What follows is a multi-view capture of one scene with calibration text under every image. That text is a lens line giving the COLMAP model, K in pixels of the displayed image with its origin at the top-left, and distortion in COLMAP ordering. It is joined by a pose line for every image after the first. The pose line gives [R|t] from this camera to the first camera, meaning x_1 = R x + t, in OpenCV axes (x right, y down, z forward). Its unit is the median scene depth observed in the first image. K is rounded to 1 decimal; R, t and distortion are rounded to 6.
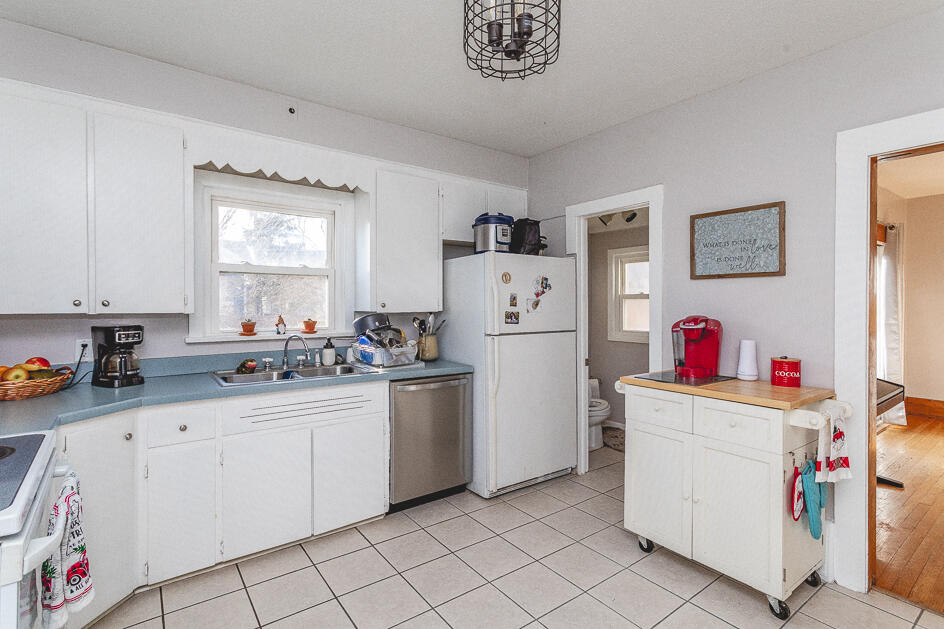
lens RADIAL K [[454.5, 0, 476.6], [0, 454.5, 310.0], [0, 0, 1]] dist [0.005339, 0.000162]
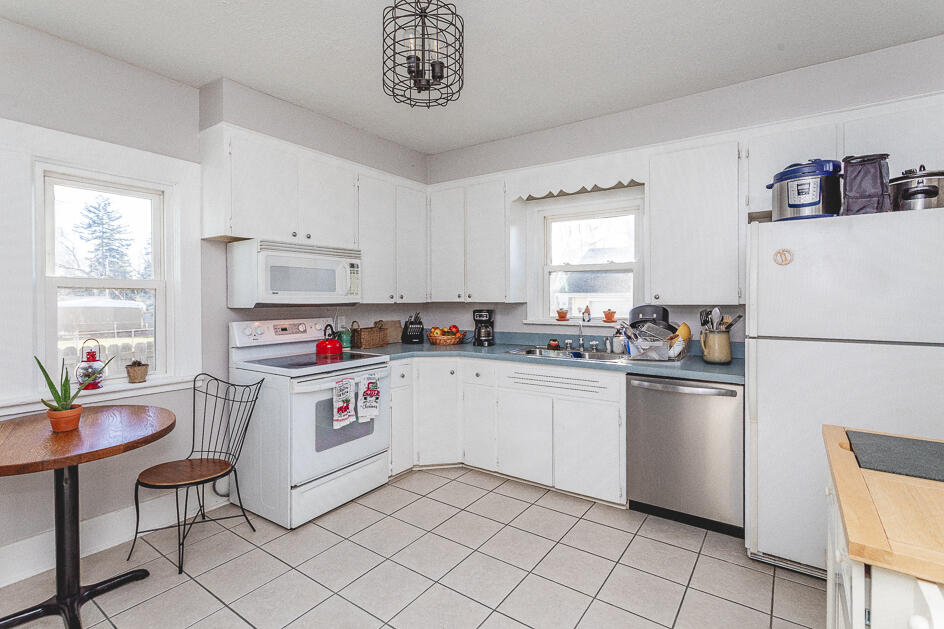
lens RADIAL K [[454.5, 0, 478.2], [0, 454.5, 307.7], [0, 0, 1]] dist [0.005339, 0.000162]
pose [[0.313277, 0.018550, -0.949481, 0.643018], [-0.010152, 0.999817, 0.016184, 0.000809], [0.949608, 0.004569, 0.313408, 0.383651]]
